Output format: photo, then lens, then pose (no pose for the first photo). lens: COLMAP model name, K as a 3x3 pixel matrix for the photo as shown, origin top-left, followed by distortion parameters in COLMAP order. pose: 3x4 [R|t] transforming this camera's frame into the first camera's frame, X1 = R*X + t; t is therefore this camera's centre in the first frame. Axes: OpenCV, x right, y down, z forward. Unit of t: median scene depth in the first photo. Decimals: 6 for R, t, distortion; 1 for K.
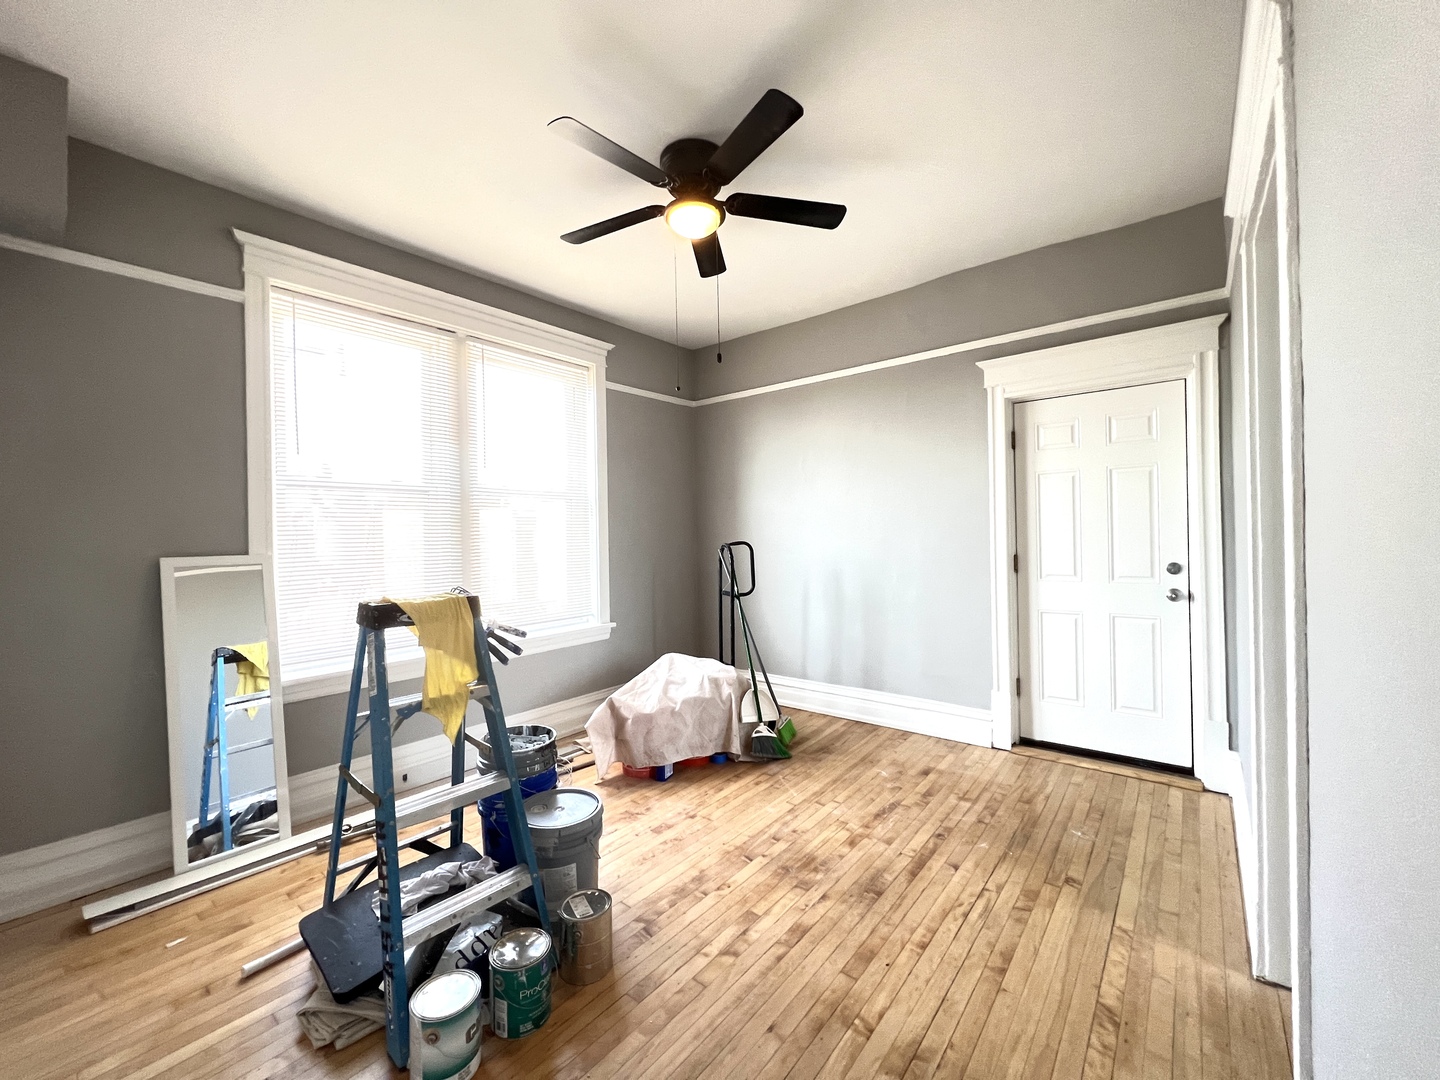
lens RADIAL K [[578.1, 0, 716.4], [0, 578.1, 537.4], [0, 0, 1]] dist [-0.002306, 0.000163]
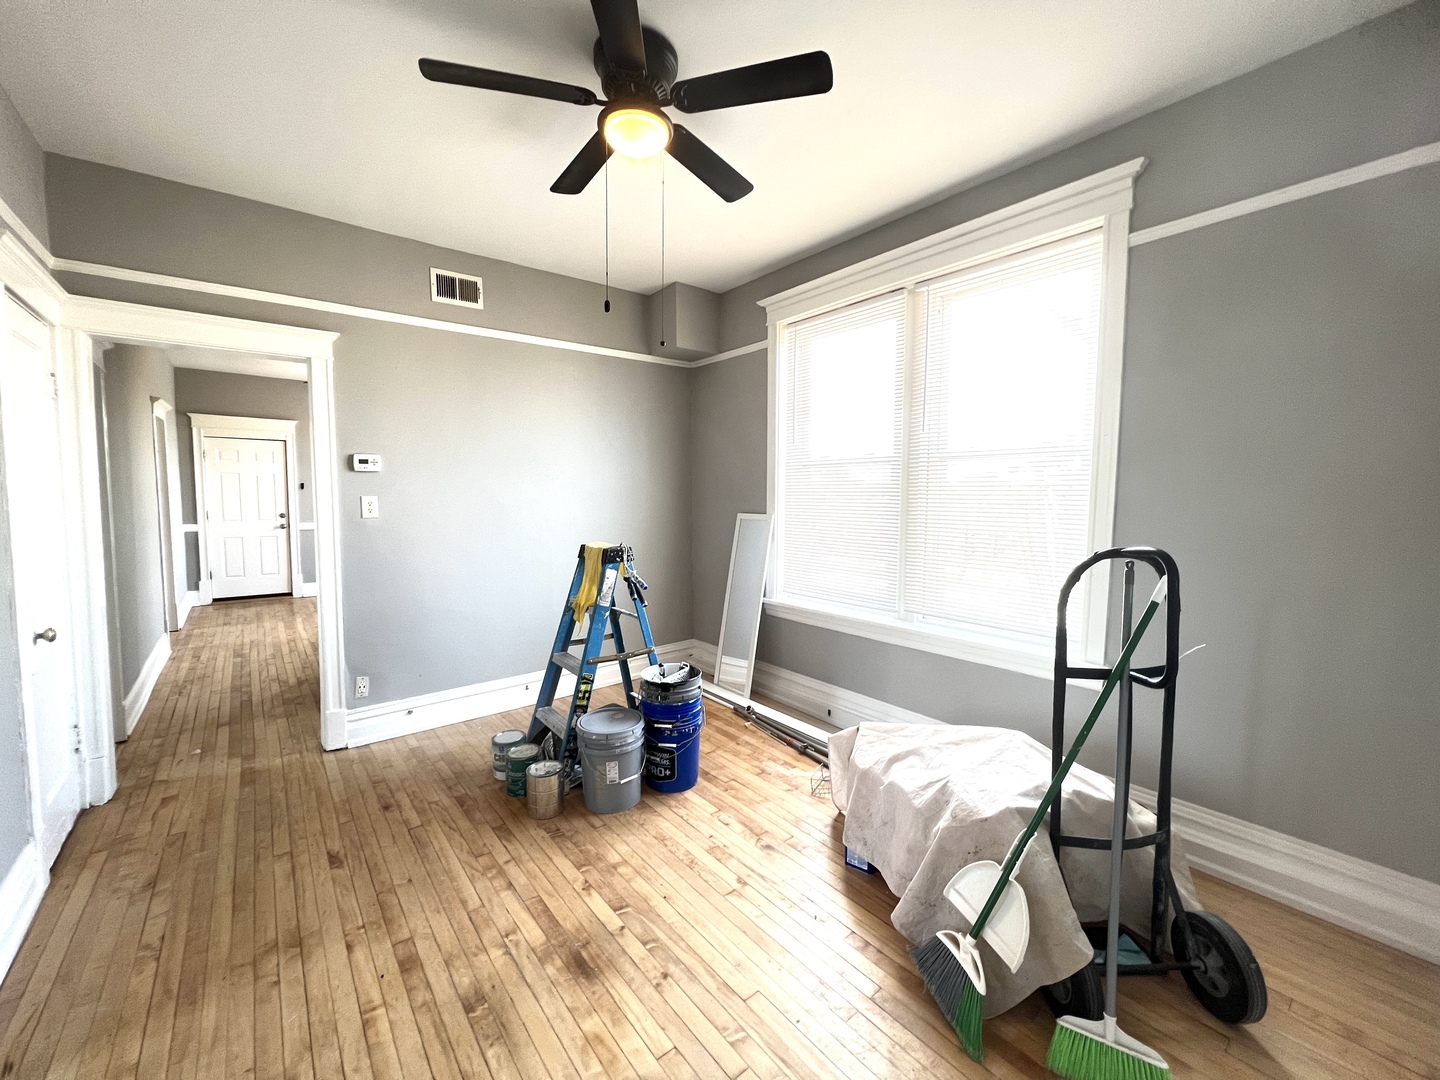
lens RADIAL K [[578.1, 0, 716.4], [0, 578.1, 537.4], [0, 0, 1]] dist [-0.002306, 0.000163]
pose [[-0.203832, 0.087529, -0.975085, 0.814436], [-0.006796, 0.995845, 0.090813, -0.054857], [0.978982, 0.025138, -0.202391, 1.331335]]
